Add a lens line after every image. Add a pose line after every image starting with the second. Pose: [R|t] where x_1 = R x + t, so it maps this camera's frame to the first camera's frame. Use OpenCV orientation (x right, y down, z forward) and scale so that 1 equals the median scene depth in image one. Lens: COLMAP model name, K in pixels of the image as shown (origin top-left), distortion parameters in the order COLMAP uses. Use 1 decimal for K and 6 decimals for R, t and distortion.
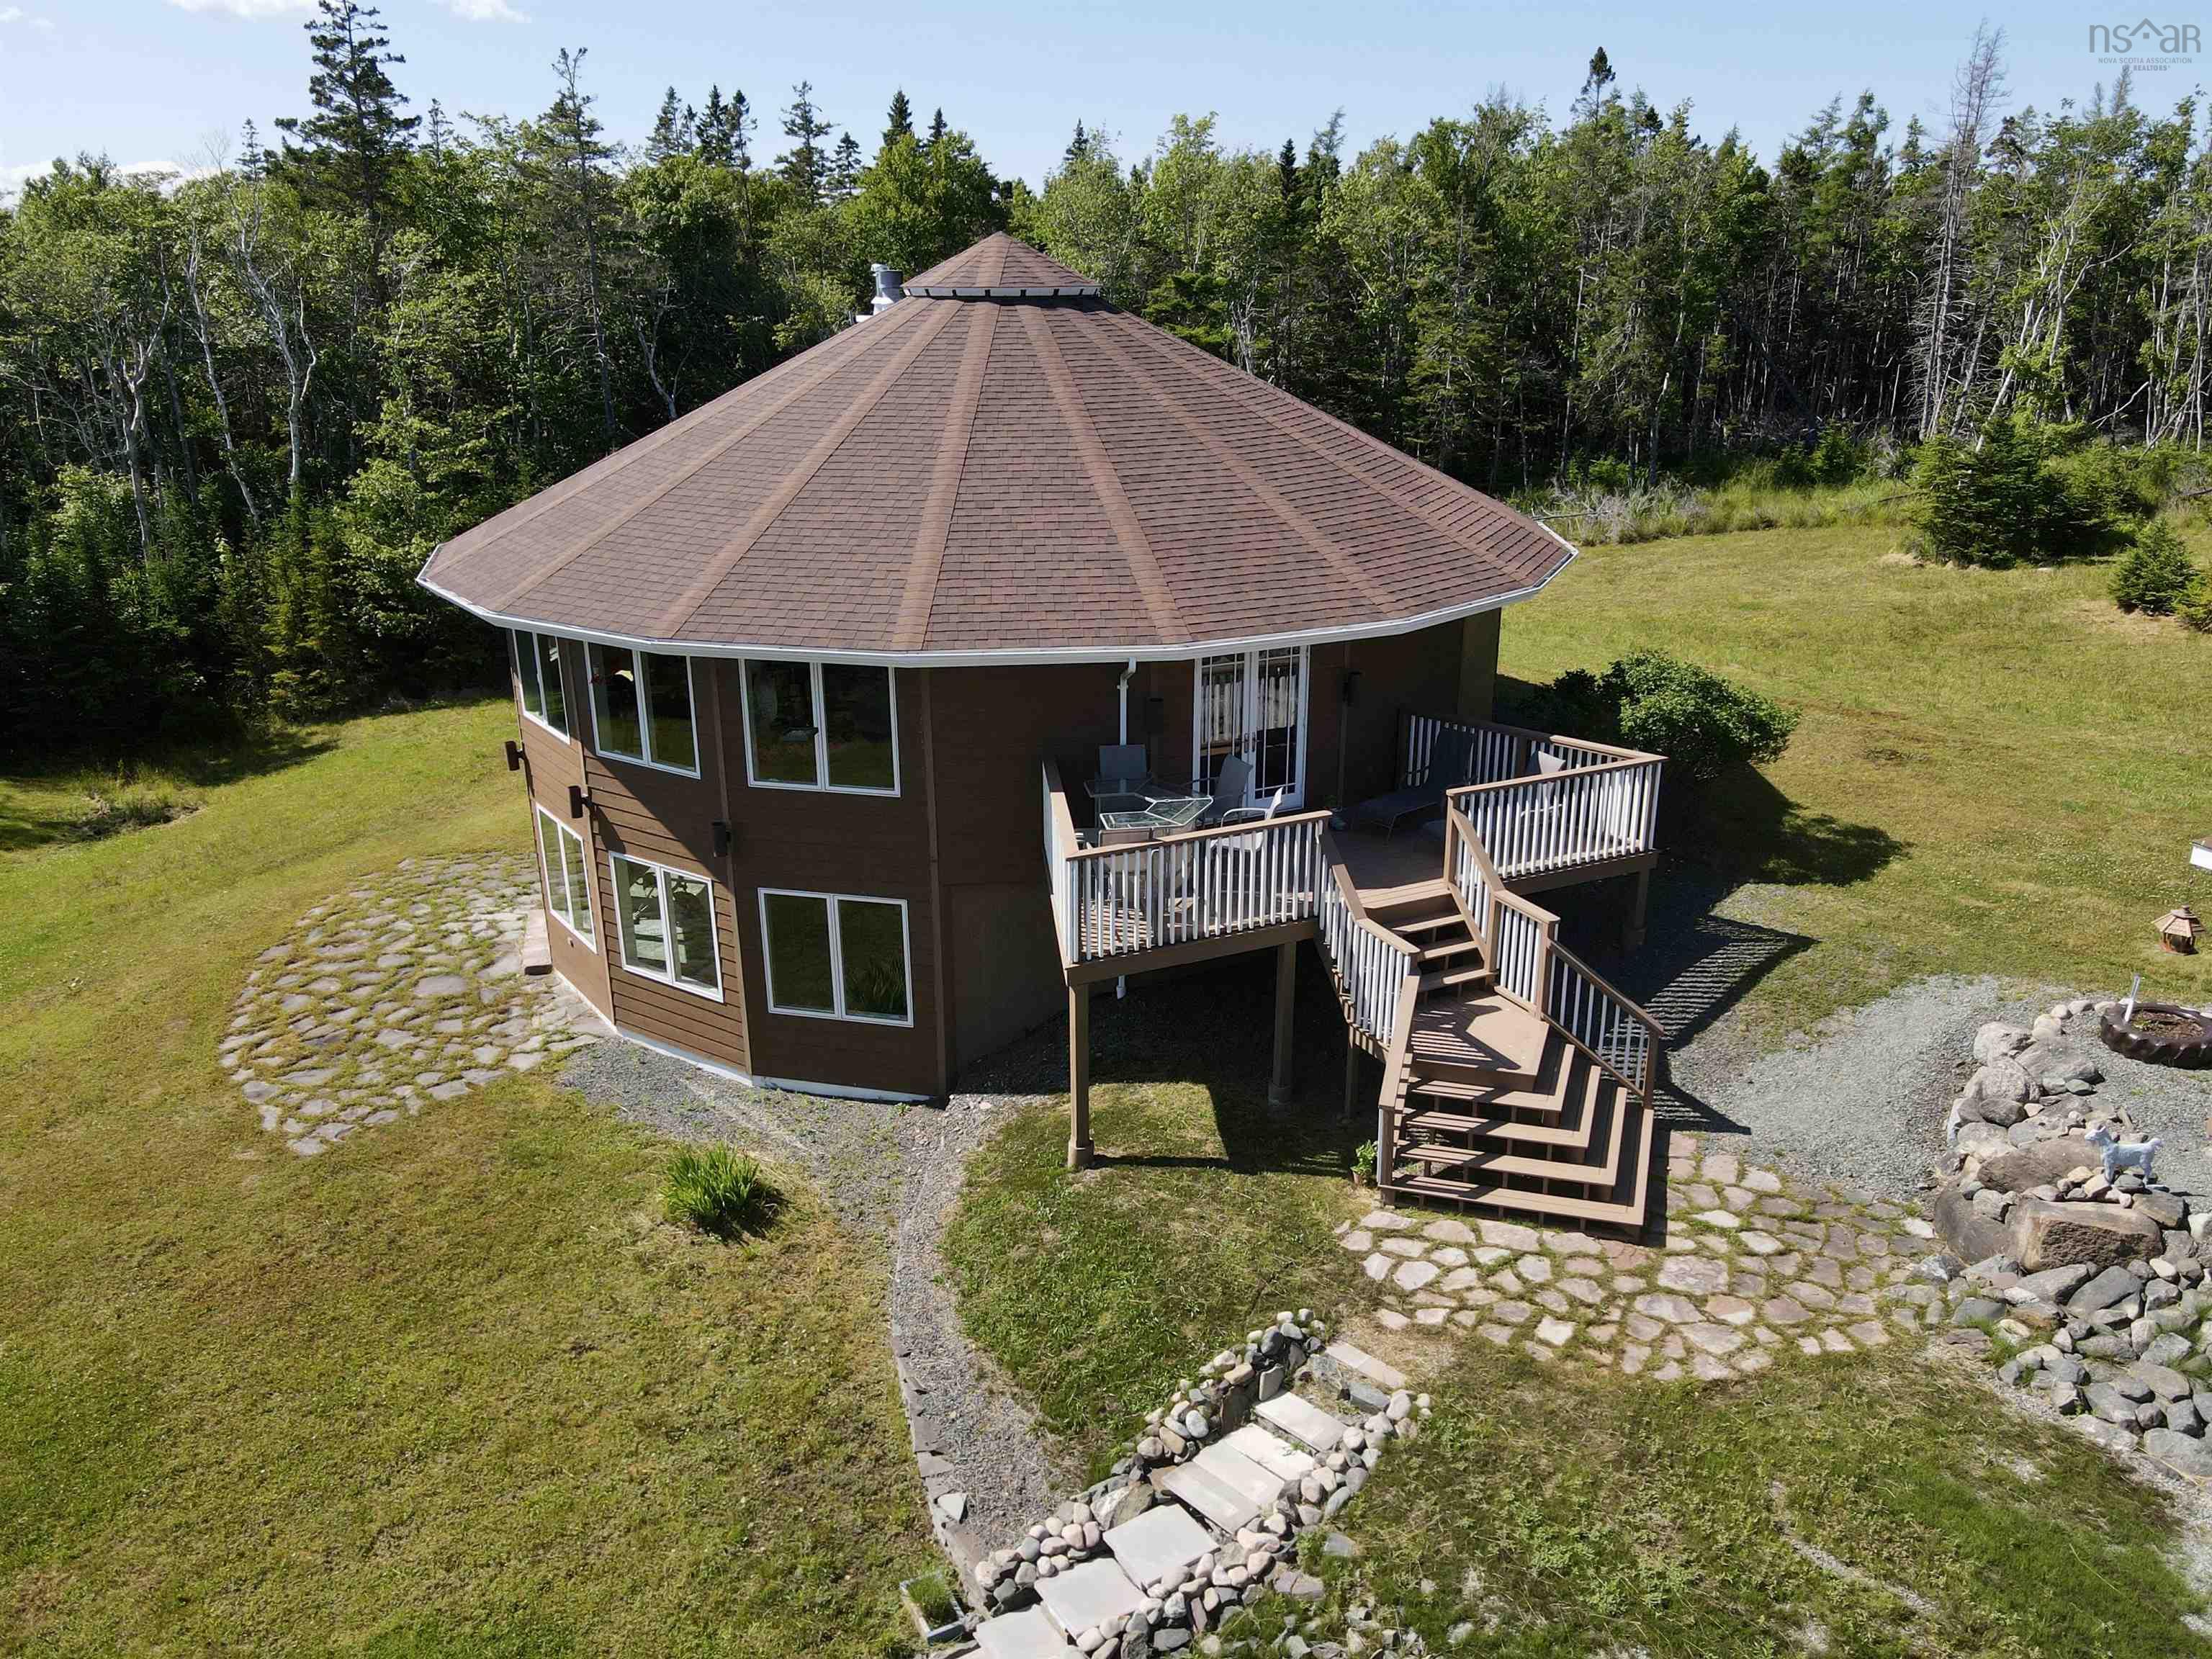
lens RADIAL K [[1631.1, 0, 1114.8], [0, 1631.1, 841.3], [0, 0, 1]] dist [-0.005185, 0.028447]
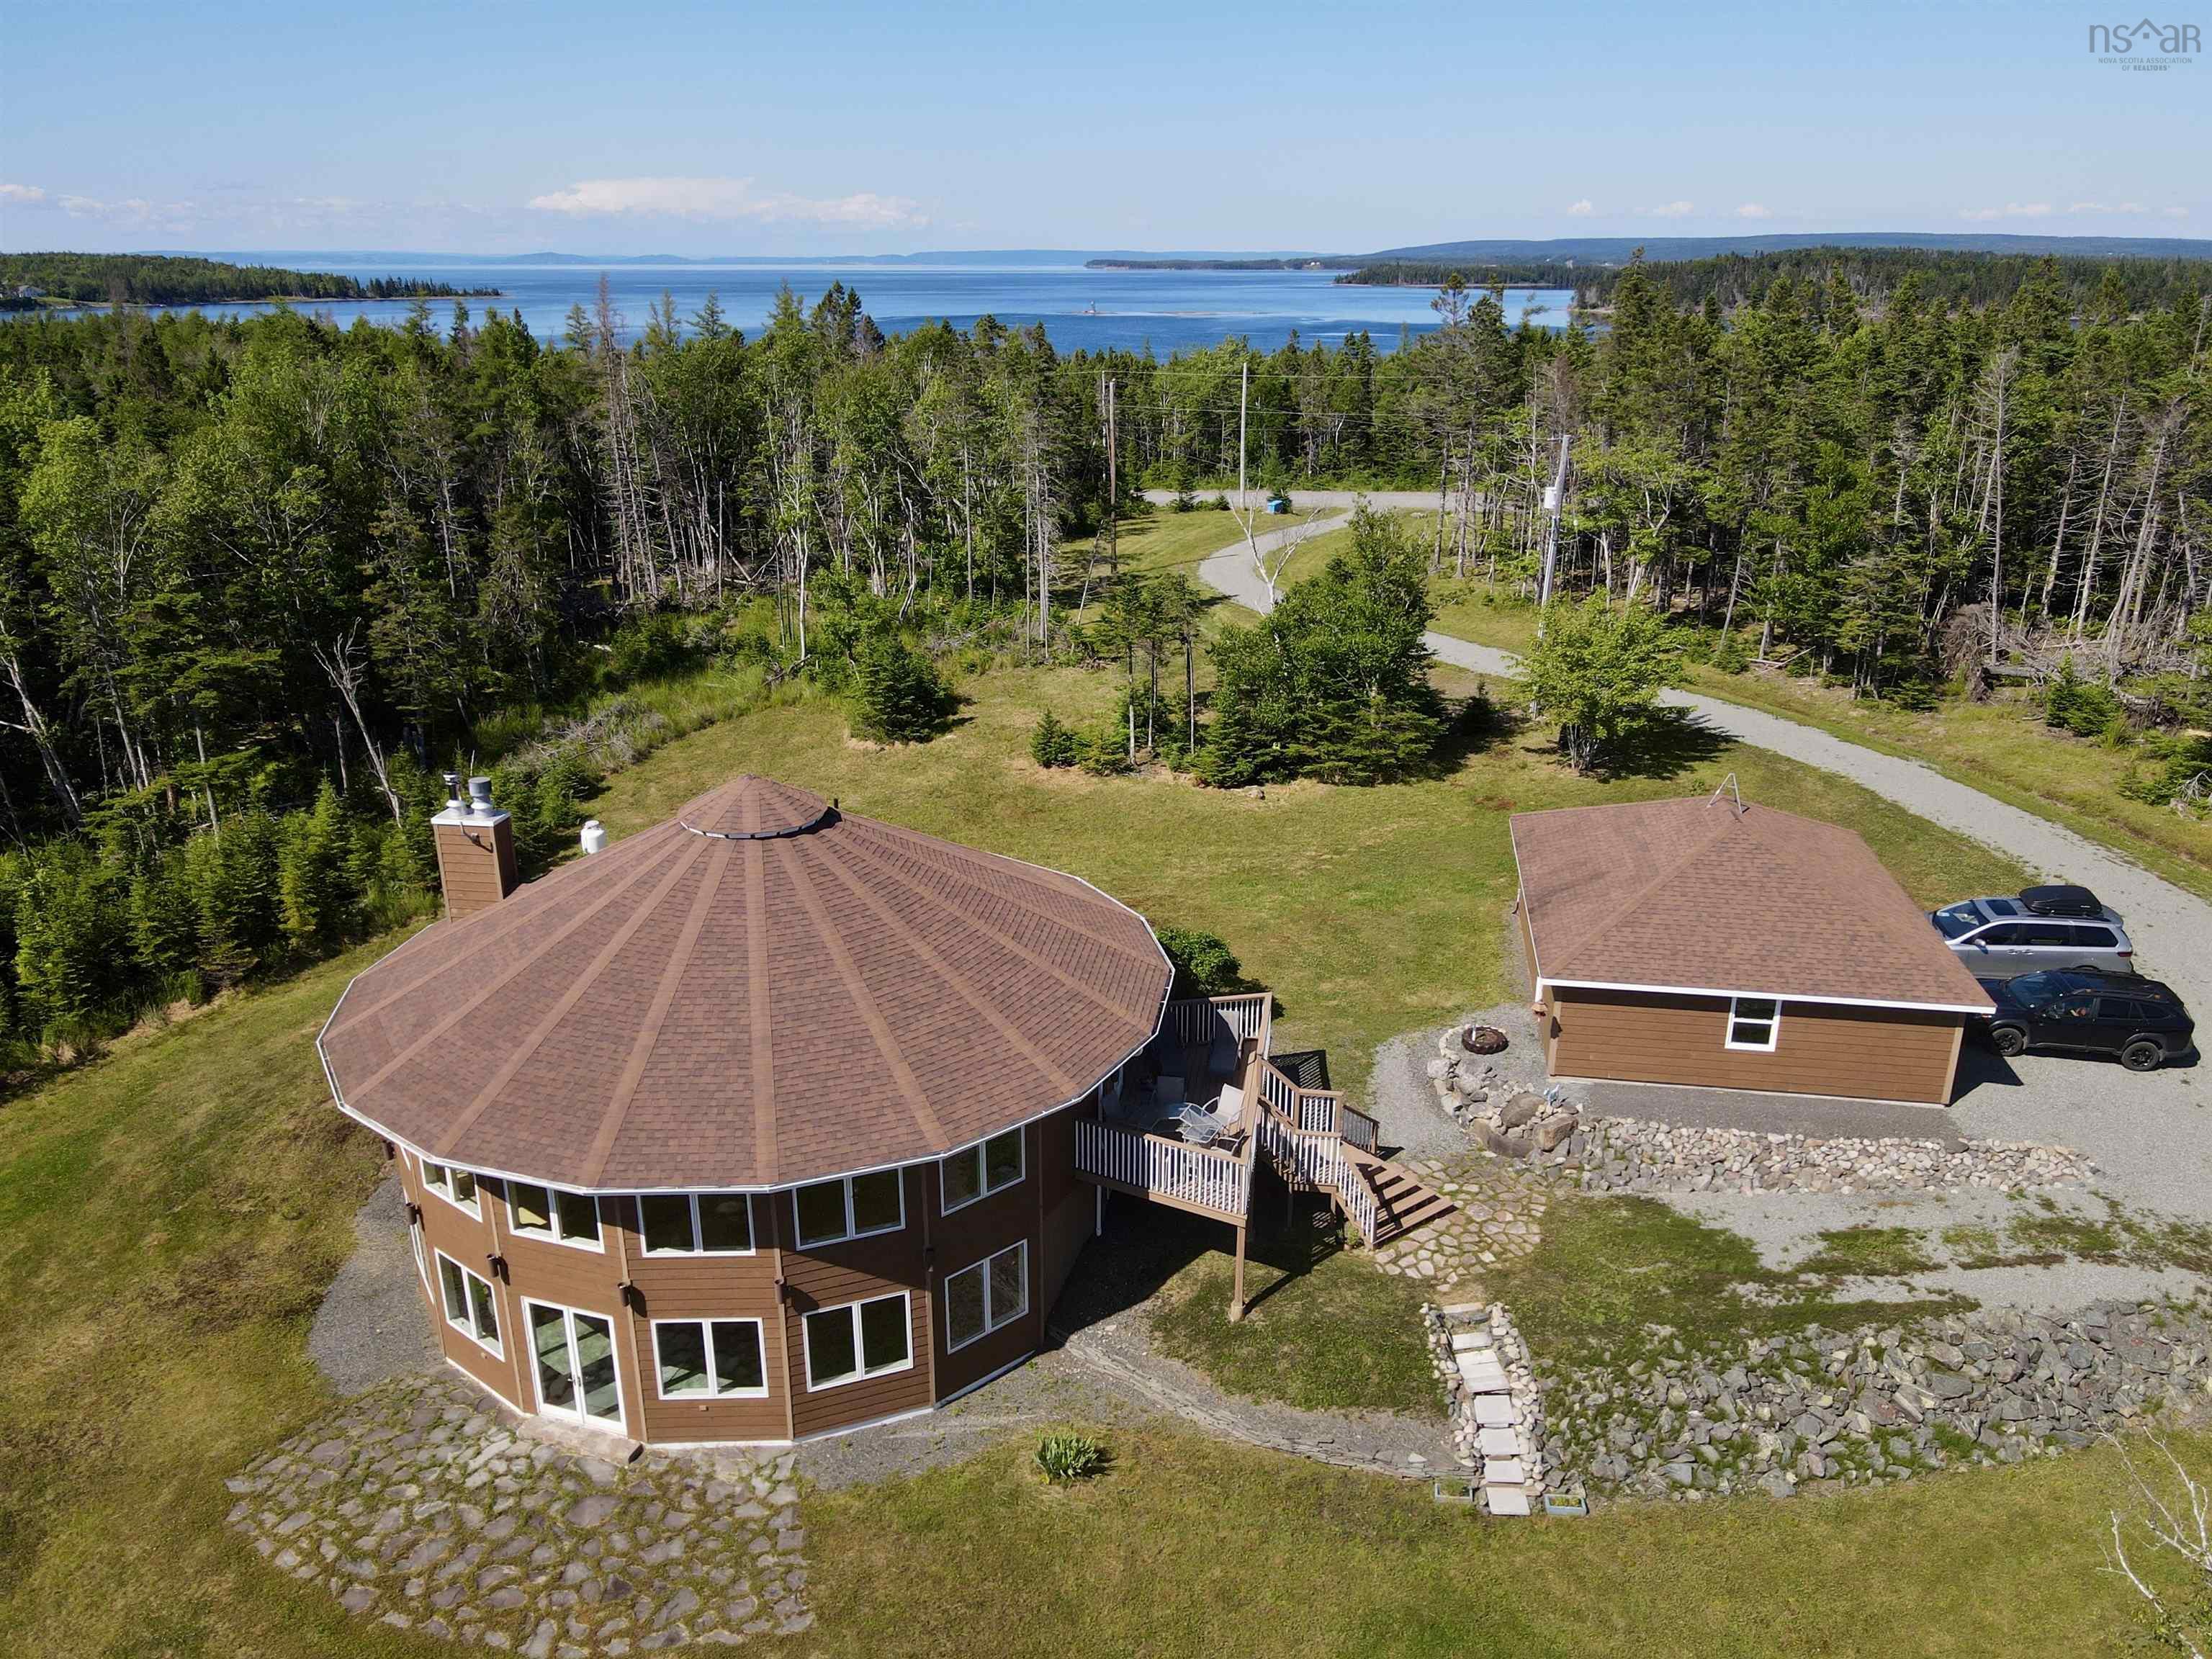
lens RADIAL K [[1626.4, 0, 1106.0], [0, 1626.4, 829.5], [0, 0, 1]] dist [0.014936, 0.000338]
pose [[0.567201, -0.266921, 0.779126, -1.469732], [0.267117, 0.954505, 0.132544, -0.645666], [-0.779058, 0.132939, 0.612695, -0.099833]]
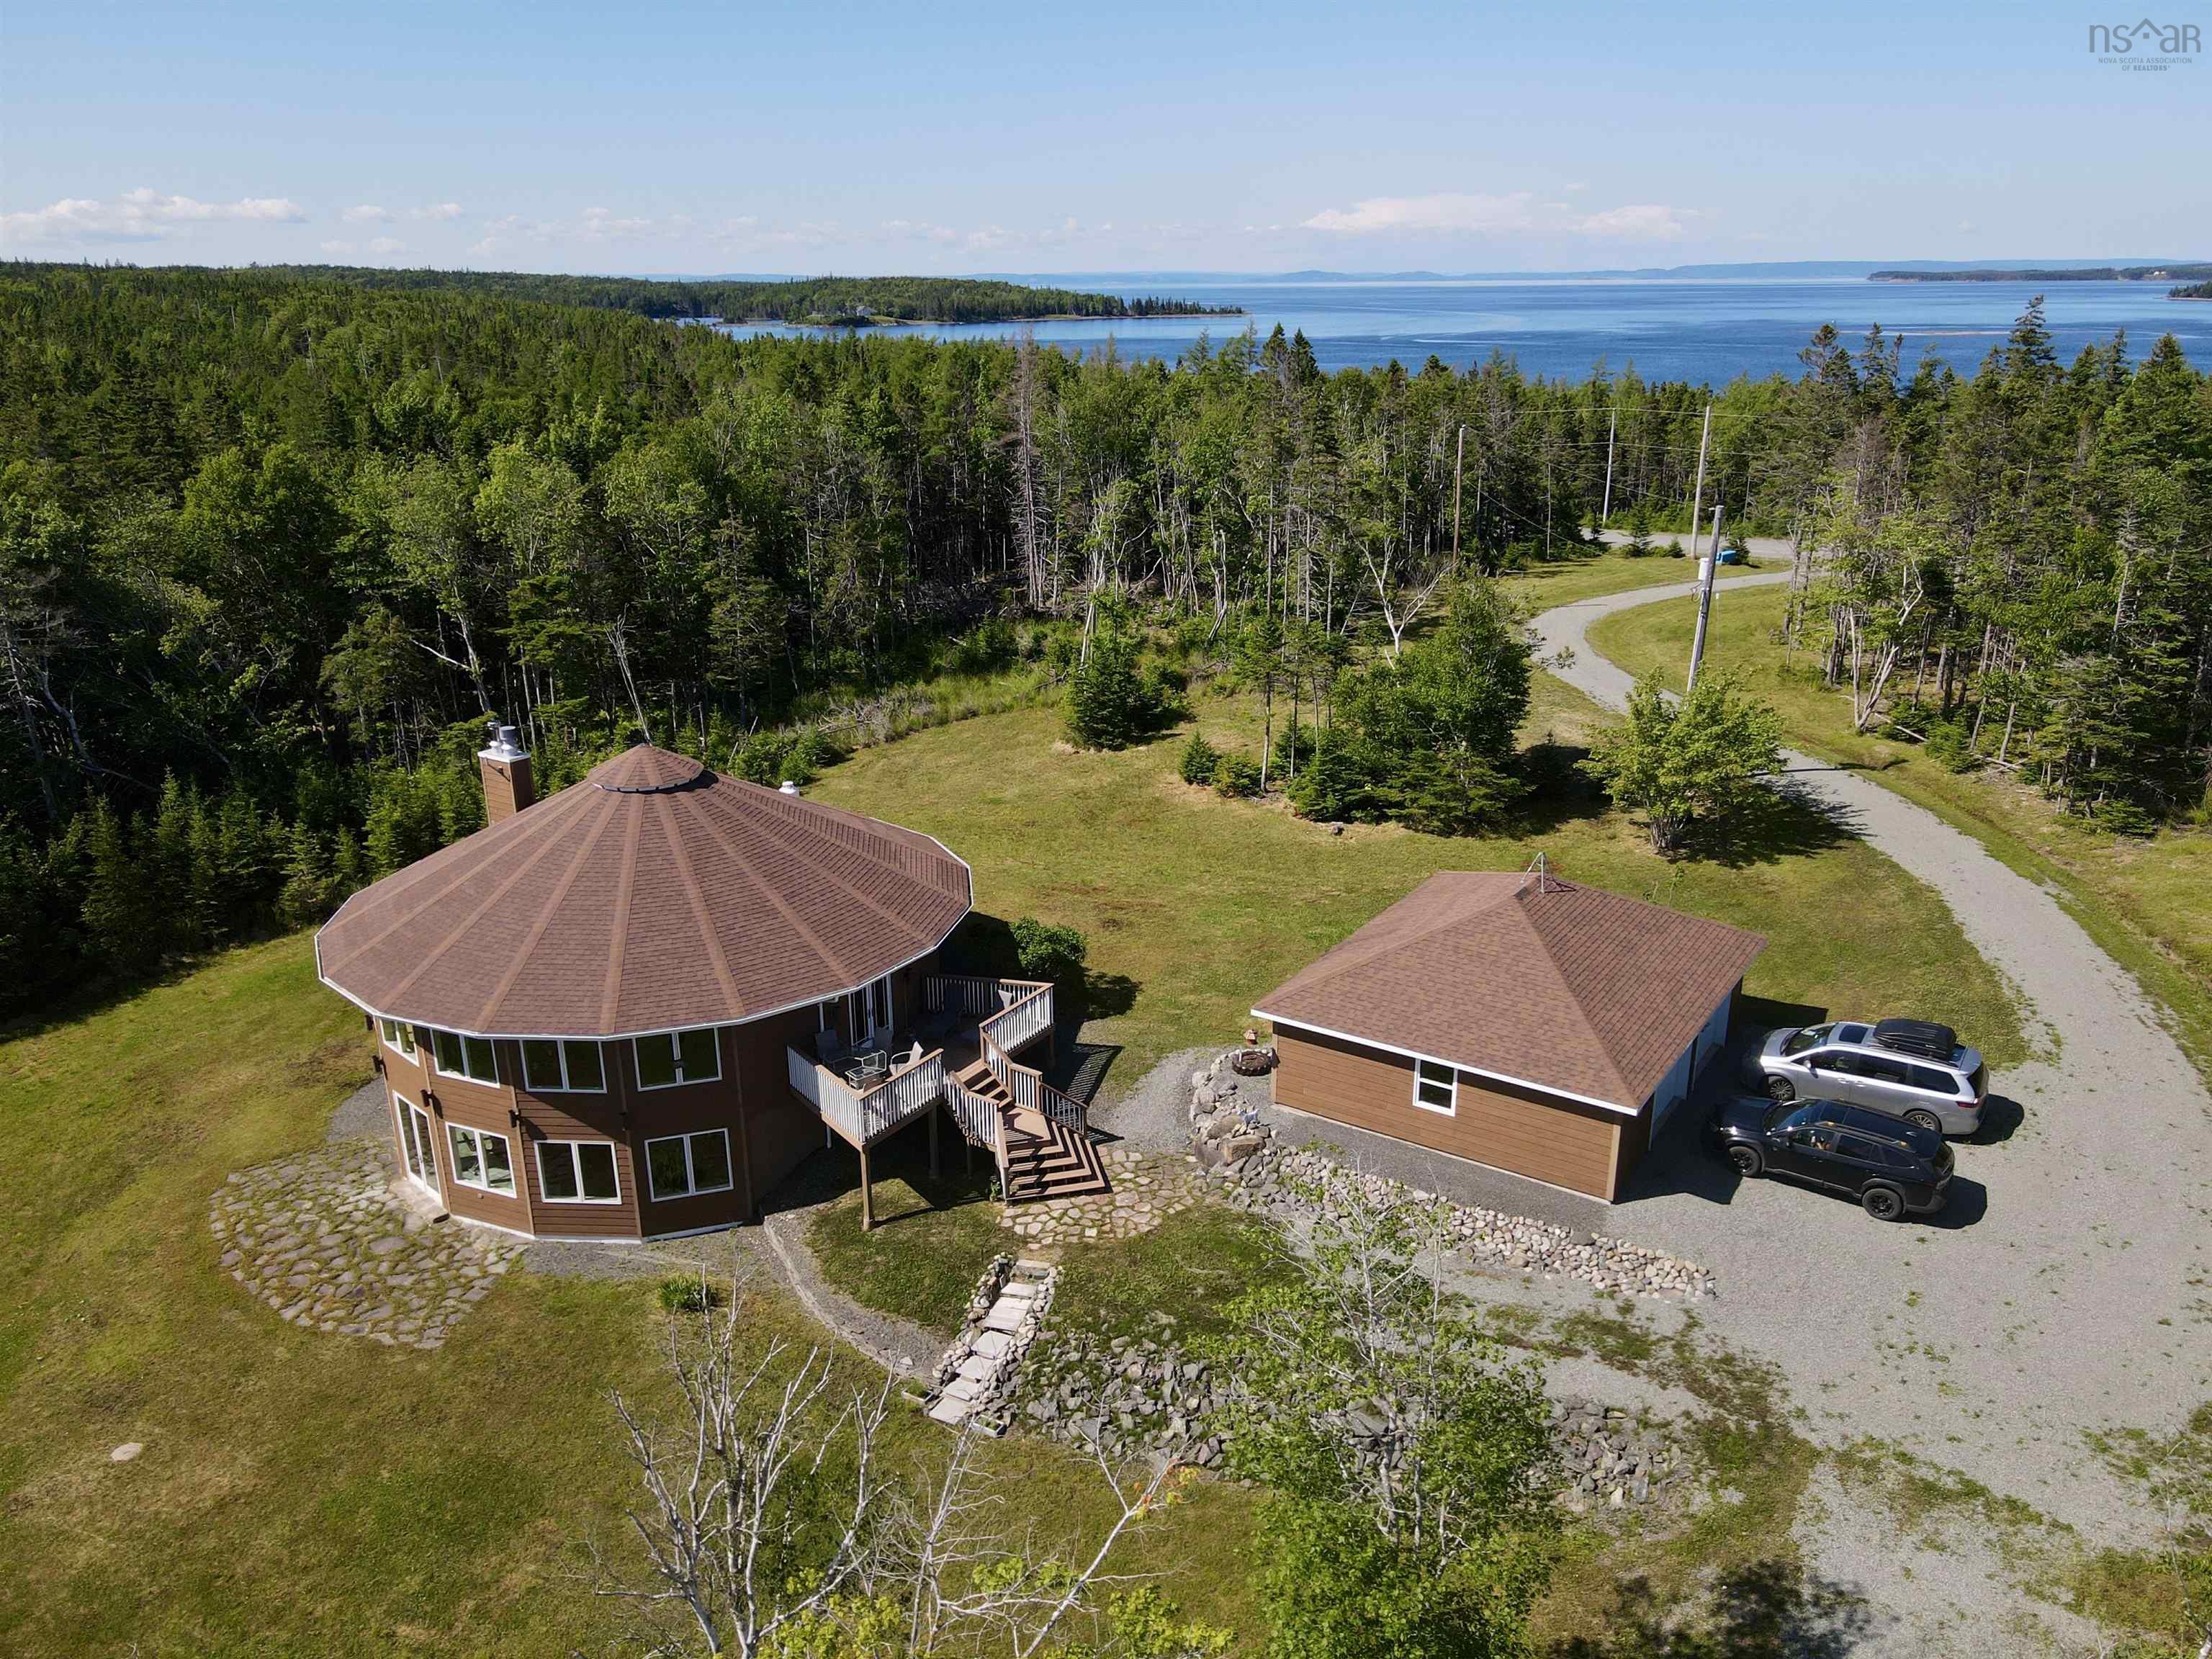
lens RADIAL K [[1631.1, 0, 1114.8], [0, 1631.1, 841.3], [0, 0, 1]] dist [-0.005185, 0.028447]
pose [[0.858612, -0.168755, 0.484053, -0.763395], [0.170936, 0.984469, 0.040010, -0.375876], [-0.483287, 0.048389, 0.874124, -1.211213]]
